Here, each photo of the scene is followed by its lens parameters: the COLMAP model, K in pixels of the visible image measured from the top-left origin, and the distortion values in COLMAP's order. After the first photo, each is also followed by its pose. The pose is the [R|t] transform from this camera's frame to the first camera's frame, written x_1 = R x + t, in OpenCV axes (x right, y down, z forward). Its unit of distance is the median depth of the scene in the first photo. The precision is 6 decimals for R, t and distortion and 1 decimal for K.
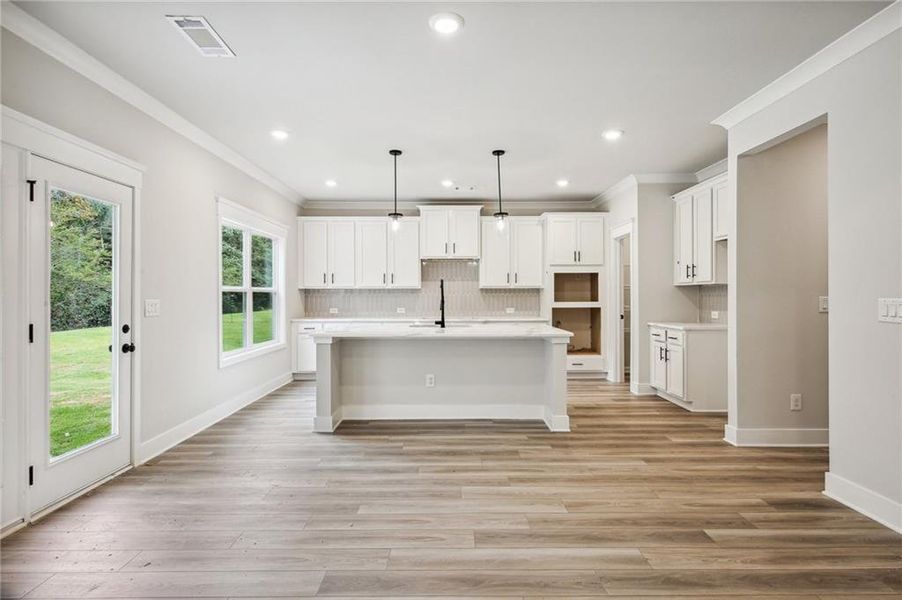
lens RADIAL K [[461.8, 0, 452.0], [0, 461.8, 298.2], [0, 0, 1]] dist [0.015155, -0.005226]
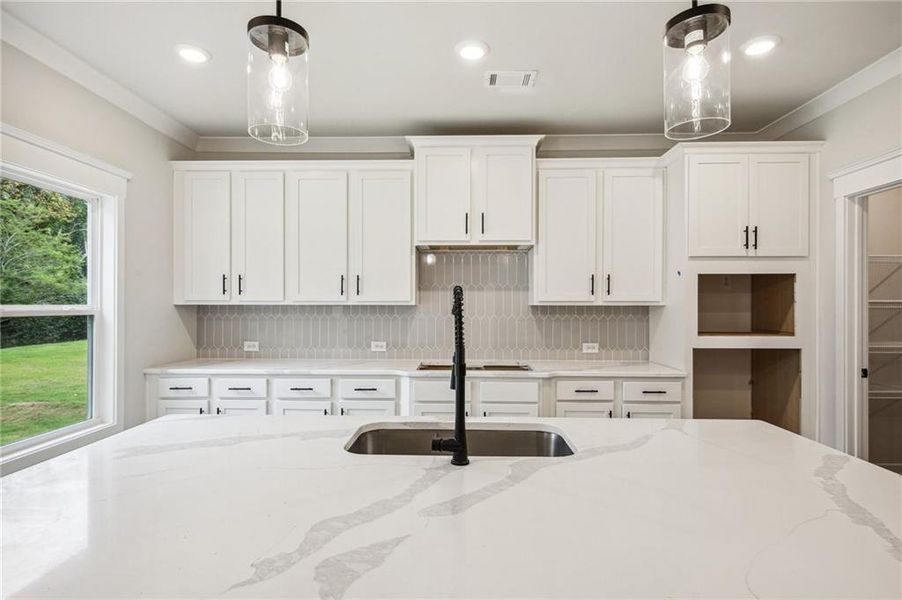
lens RADIAL K [[461.8, 0, 449.1], [0, 461.8, 303.4], [0, 0, 1]] dist [0.015155, -0.005226]
pose [[0.999142, 0.004292, -0.041186, -0.012799], [-0.004581, 0.999966, -0.006908, -0.024301], [0.041155, 0.007091, 0.999128, 0.623047]]
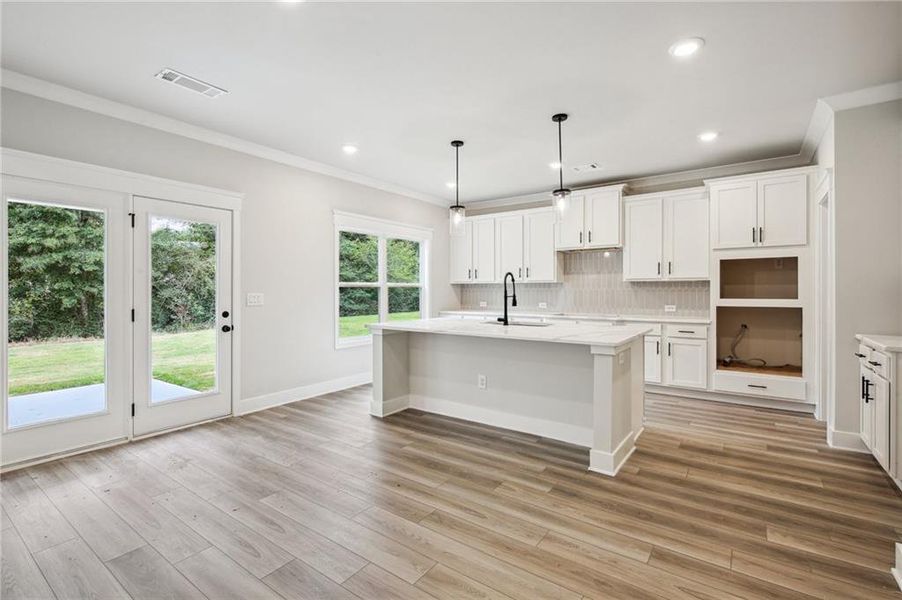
lens RADIAL K [[417.8, 0, 448.7], [0, 417.8, 292.2], [0, 0, 1]] dist [0.009768, -0.001470]
pose [[0.803913, 0.003813, -0.594734, 0.324669], [-0.003419, 0.999993, 0.001789, -0.002272], [0.594737, 0.000595, 0.803920, 0.231877]]
